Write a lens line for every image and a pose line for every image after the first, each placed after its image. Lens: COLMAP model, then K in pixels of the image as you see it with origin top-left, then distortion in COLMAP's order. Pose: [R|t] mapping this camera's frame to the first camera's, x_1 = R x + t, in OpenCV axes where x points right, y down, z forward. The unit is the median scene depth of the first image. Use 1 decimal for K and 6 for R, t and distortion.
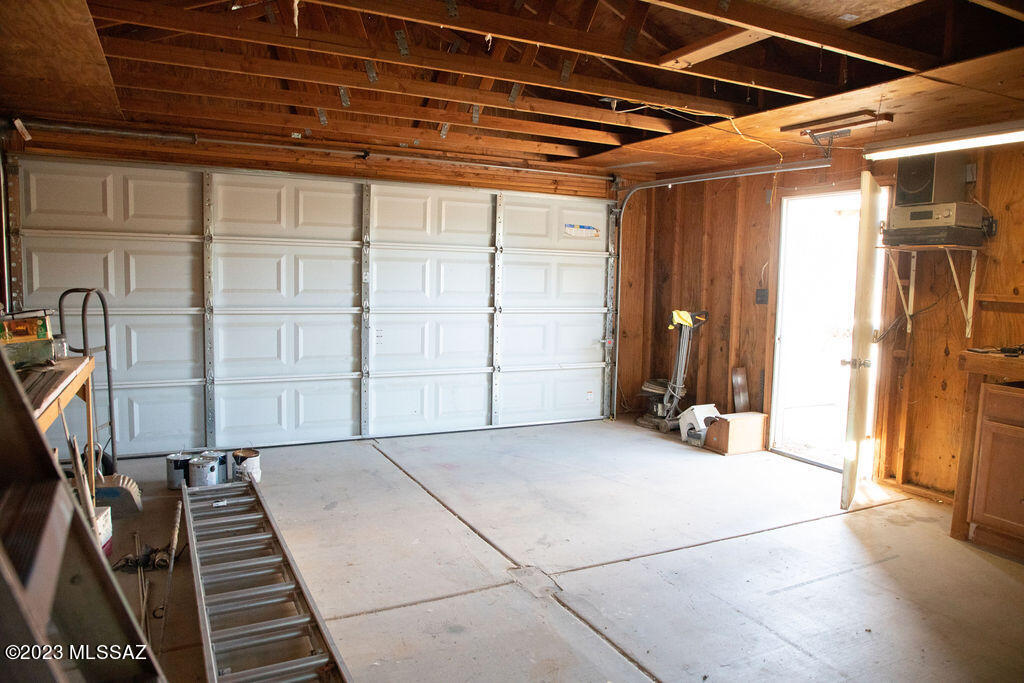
lens RADIAL K [[690.4, 0, 515.8], [0, 690.4, 340.1], [0, 0, 1]] dist [-0.082745, 0.040554]
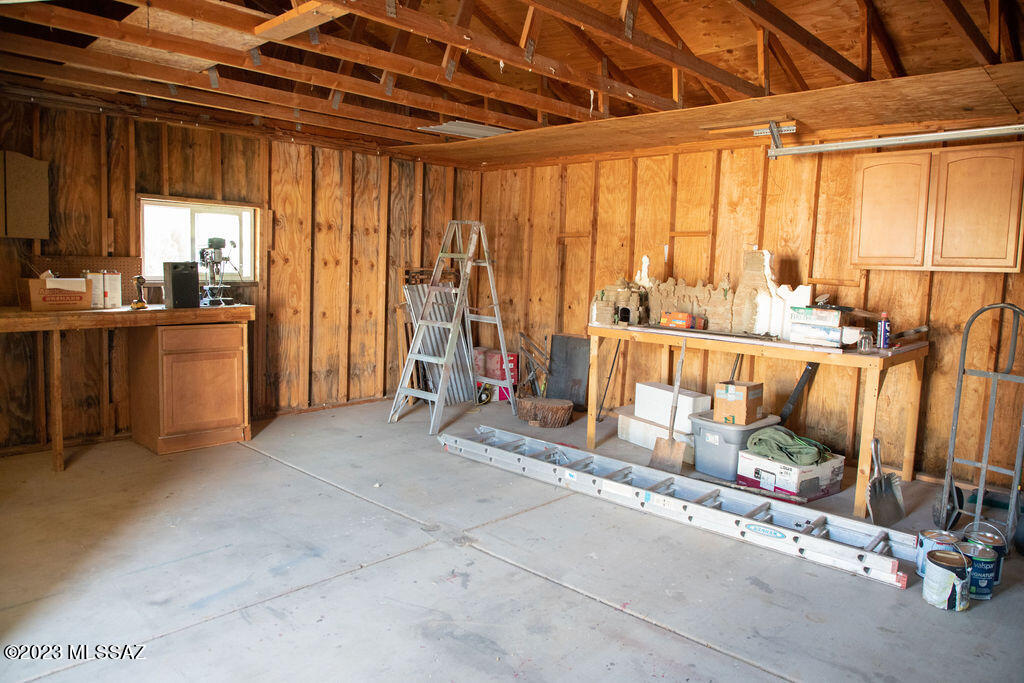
lens RADIAL K [[690.4, 0, 515.8], [0, 690.4, 340.1], [0, 0, 1]] dist [-0.082745, 0.040554]
pose [[-0.939955, -0.014744, -0.340979, 0.245949], [-0.083609, 0.978571, 0.188168, -0.141123], [0.330898, 0.205379, -0.921046, 1.585232]]
